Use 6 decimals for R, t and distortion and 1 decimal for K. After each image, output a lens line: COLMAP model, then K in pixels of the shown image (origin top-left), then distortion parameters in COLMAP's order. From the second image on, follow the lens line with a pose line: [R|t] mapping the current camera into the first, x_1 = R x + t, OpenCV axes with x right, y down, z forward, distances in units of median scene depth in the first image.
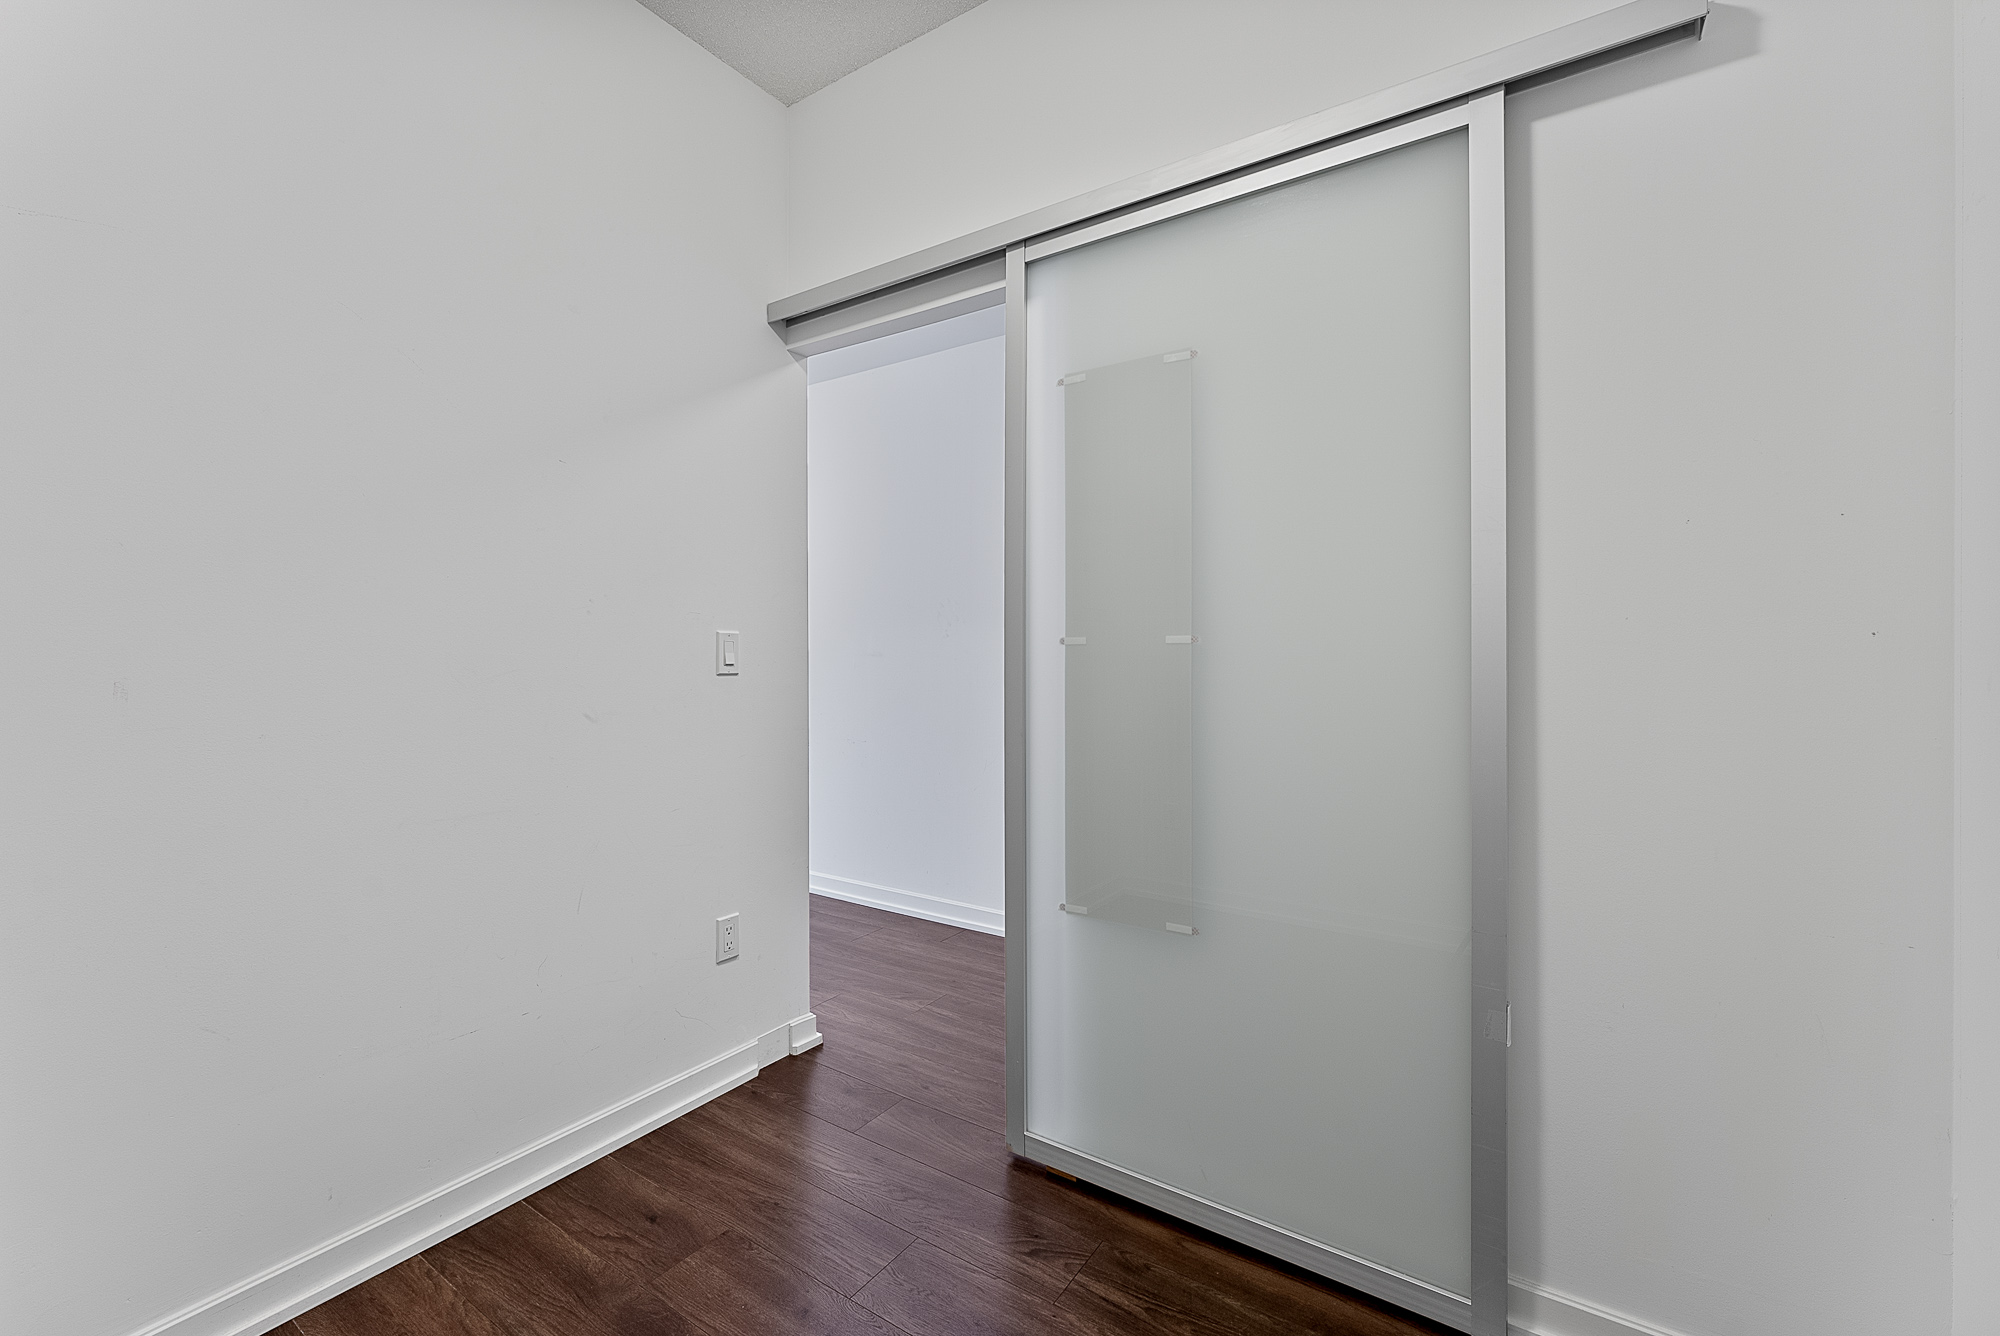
lens RADIAL K [[832.2, 0, 1002.1], [0, 832.2, 654.6], [0, 0, 1]] dist [0.006255, -0.001412]
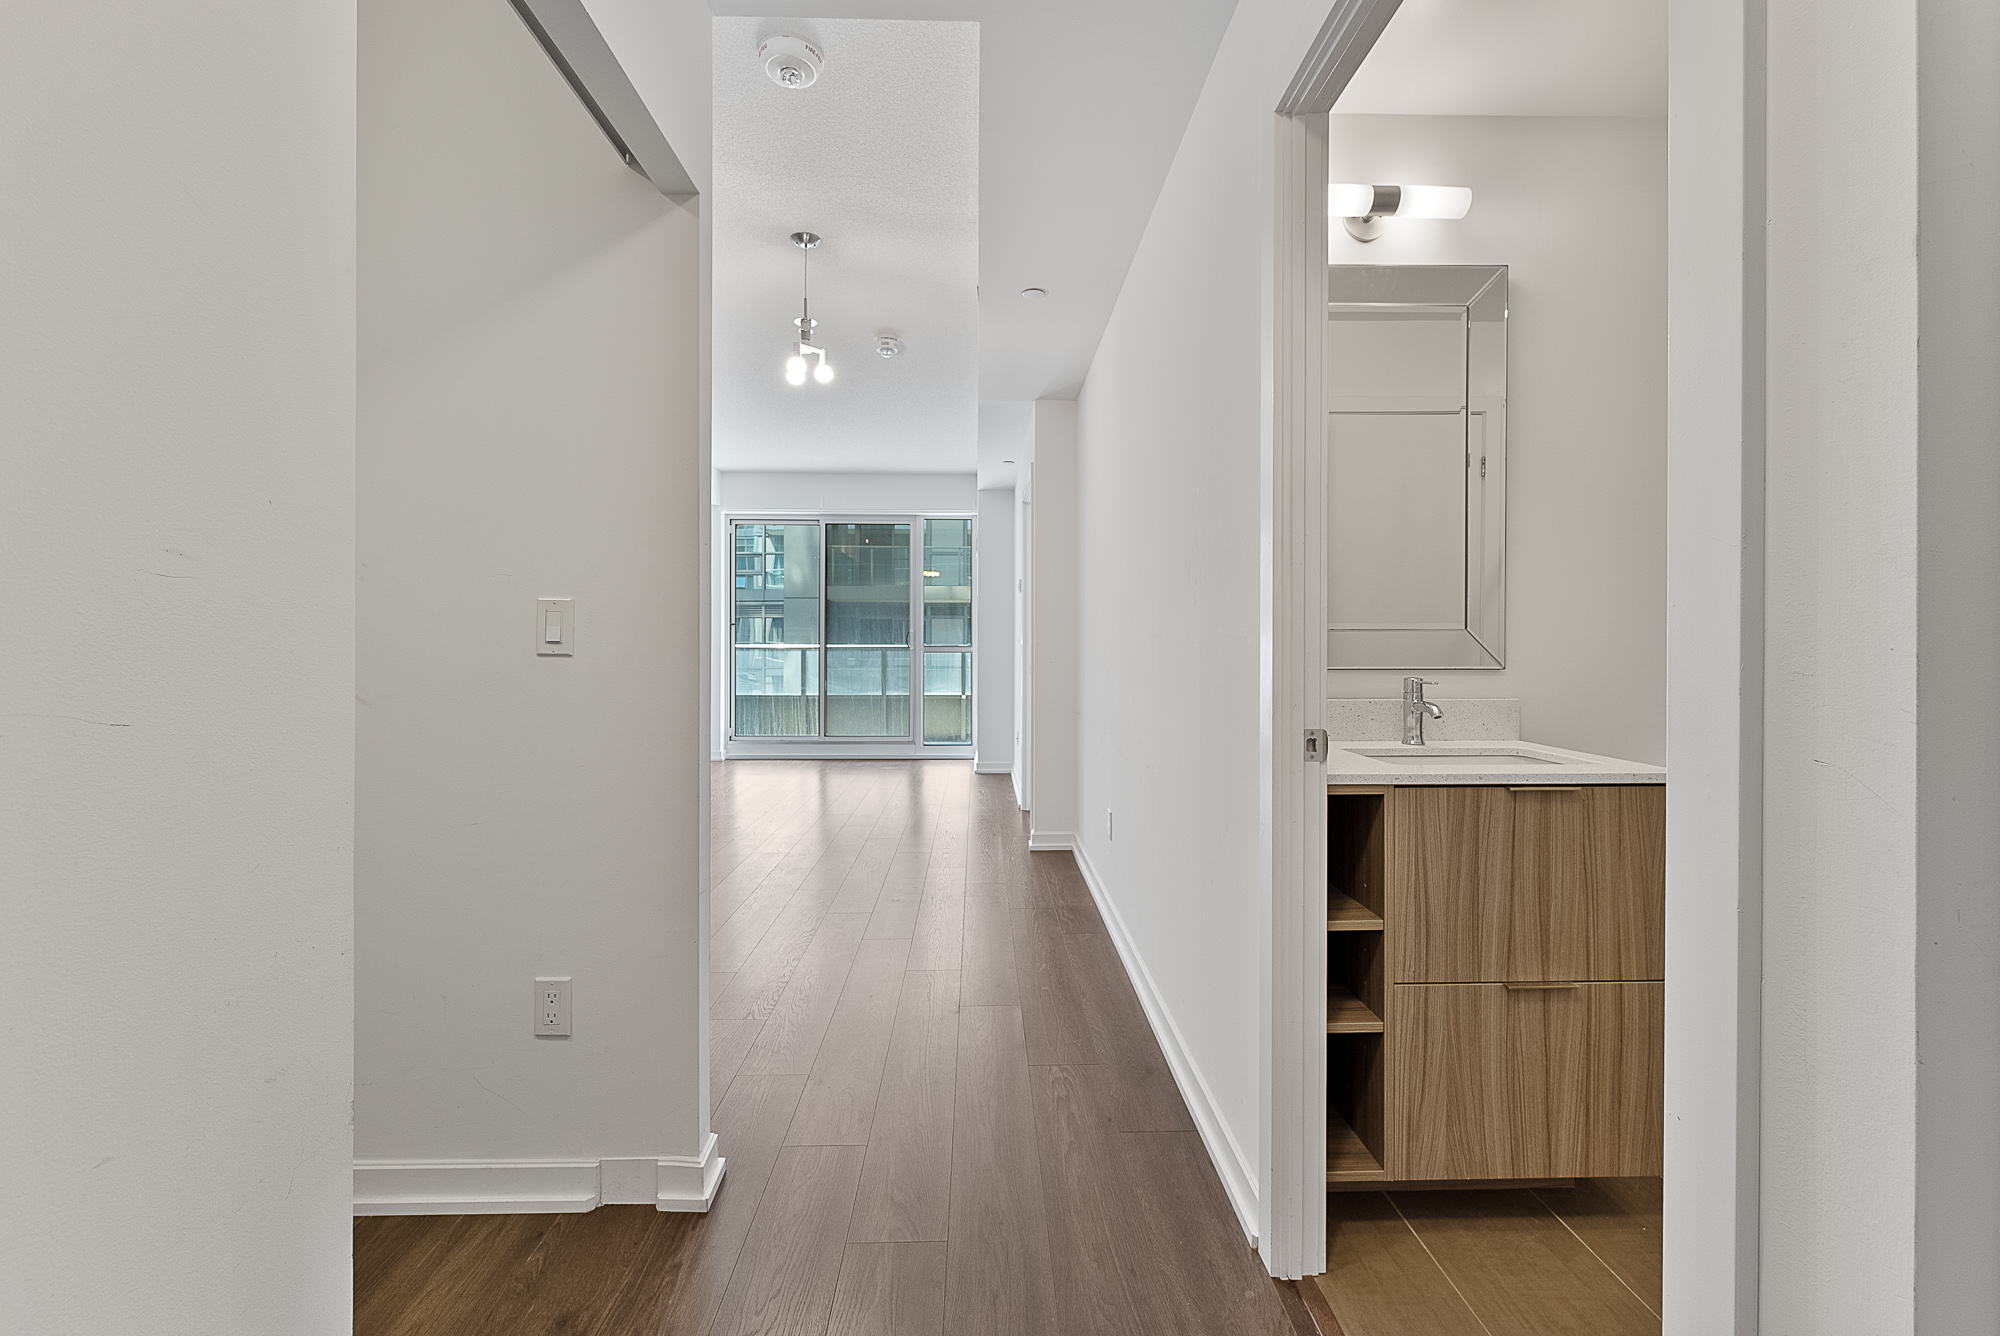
lens RADIAL K [[832.2, 0, 993.7], [0, 832.2, 650.9], [0, 0, 1]] dist [0.006255, -0.001412]
pose [[0.583011, 0.003516, -0.812457, 0.600210], [-0.007413, 0.999972, -0.000991, 0.020700], [0.812430, 0.006600, 0.583021, 1.038071]]
